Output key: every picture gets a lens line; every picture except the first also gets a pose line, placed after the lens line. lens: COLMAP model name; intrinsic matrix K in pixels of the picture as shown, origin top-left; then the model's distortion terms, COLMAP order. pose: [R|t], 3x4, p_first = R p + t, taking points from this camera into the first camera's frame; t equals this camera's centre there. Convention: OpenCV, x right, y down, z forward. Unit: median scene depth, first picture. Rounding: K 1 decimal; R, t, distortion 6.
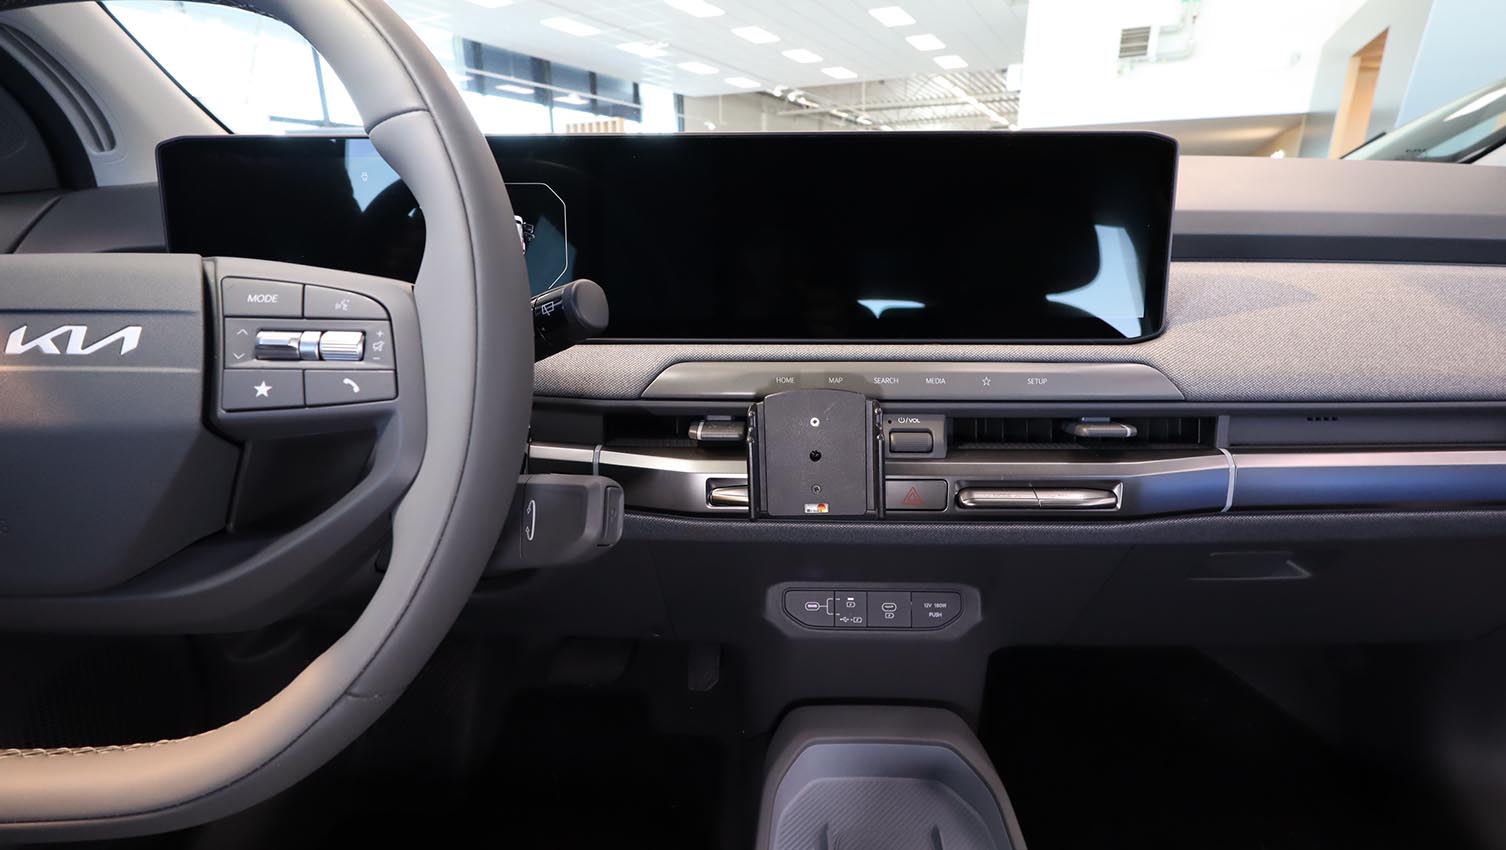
lens RADIAL K [[705.3, 0, 753.0], [0, 705.3, 425.0], [0, 0, 1]] dist [0.000703, 0.000140]
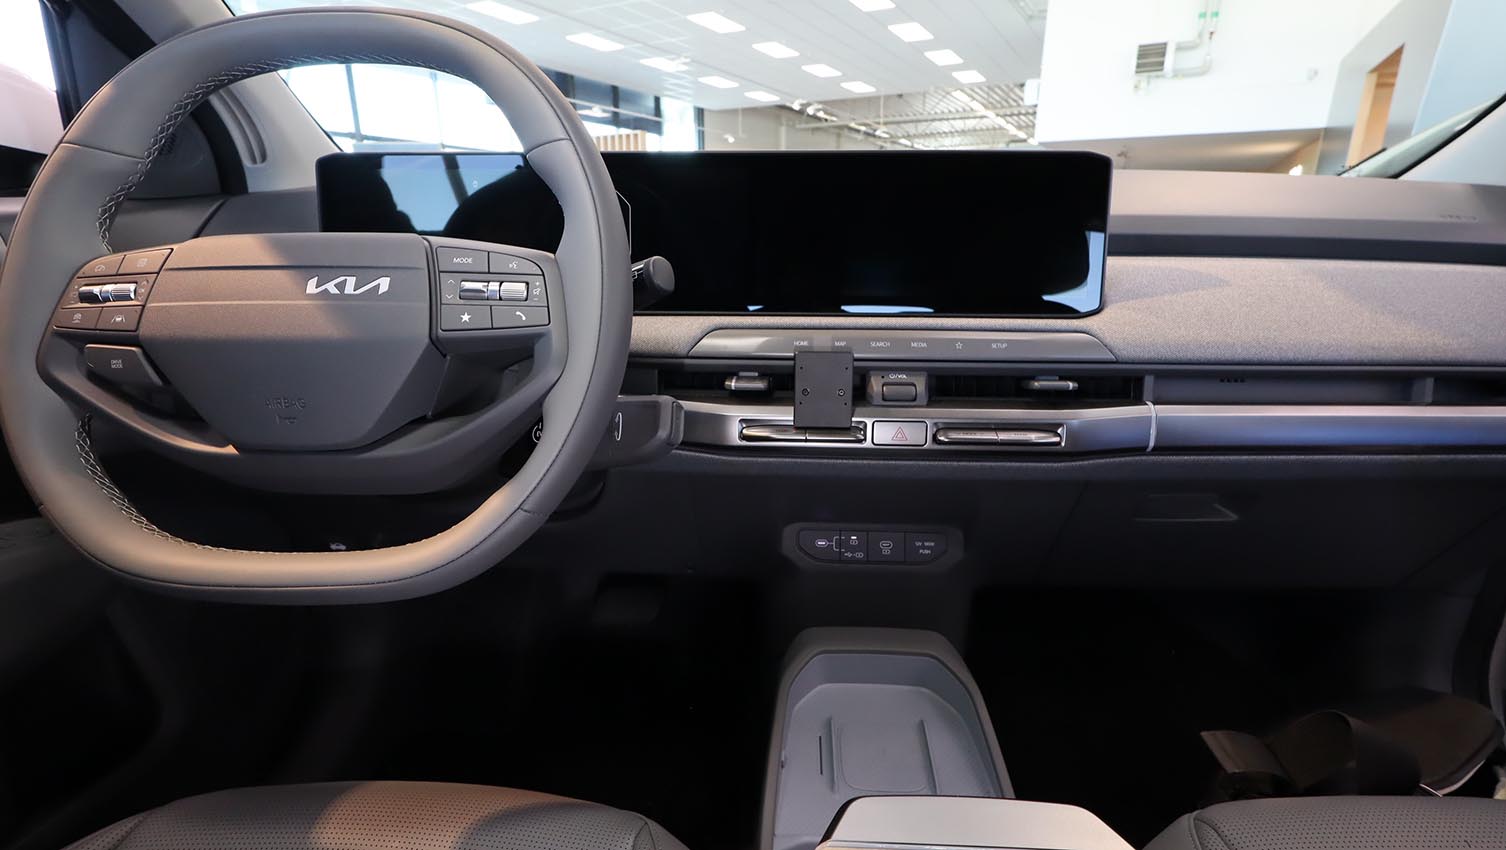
lens RADIAL K [[710.3, 0, 750.5], [0, 710.3, 425.4], [0, 0, 1]] dist [-0.001040, 0.000510]
pose [[0.999620, 0.012416, -0.024625, -0.002545], [-0.012830, 0.999778, -0.016722, 0.021753], [0.024412, 0.017032, 0.999557, -0.058086]]
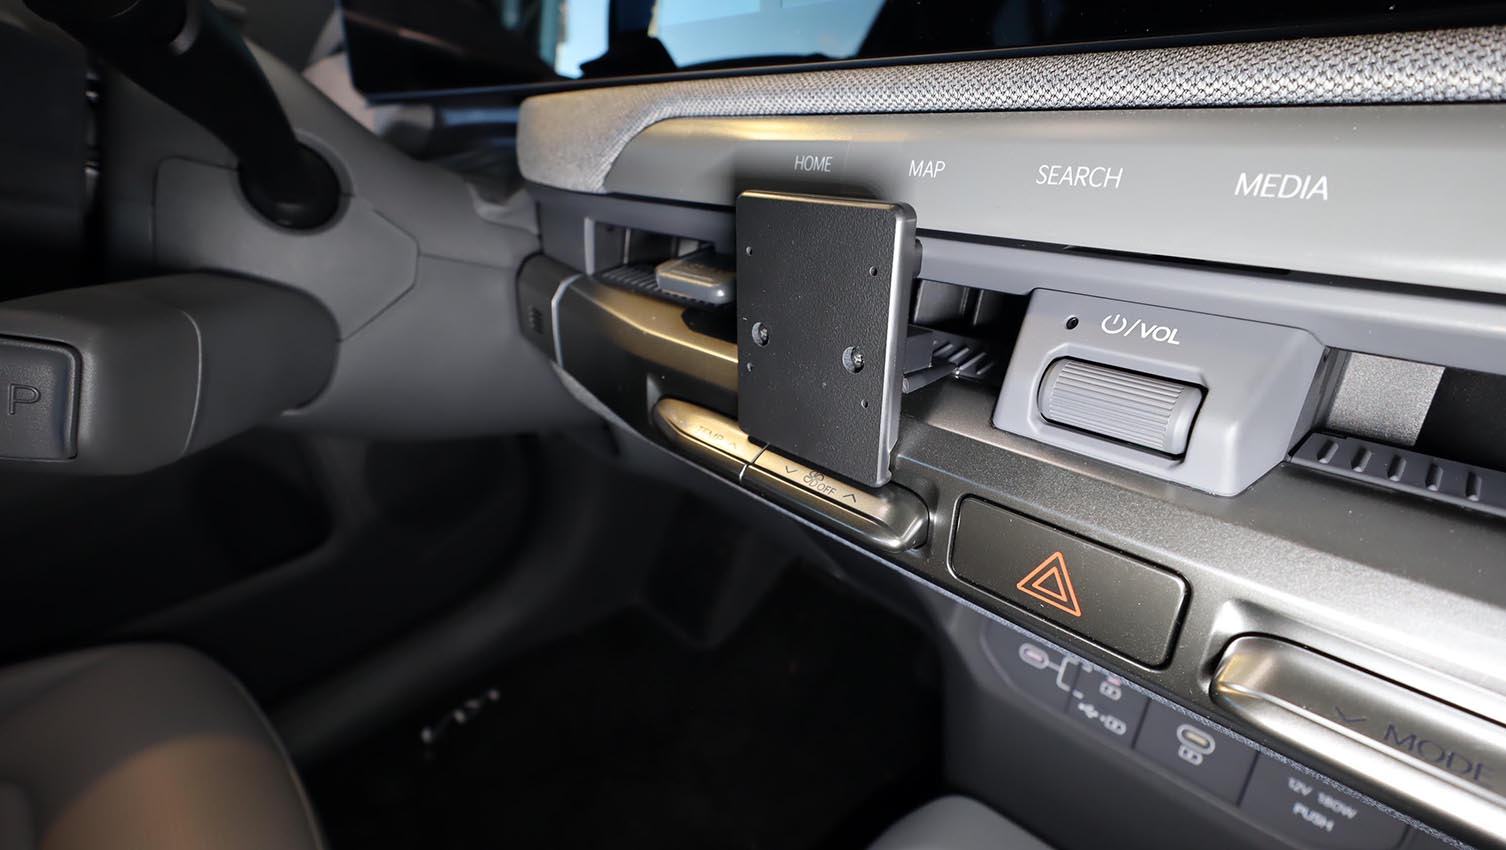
lens RADIAL K [[705.3, 0, 753.0], [0, 705.3, 425.0], [0, 0, 1]] dist [0.000703, 0.000140]
pose [[0.726779, 0.272208, -0.630631, 0.059924], [-0.131452, 0.956272, 0.261275, -0.004708], [0.674176, -0.106992, 0.730780, 0.136828]]
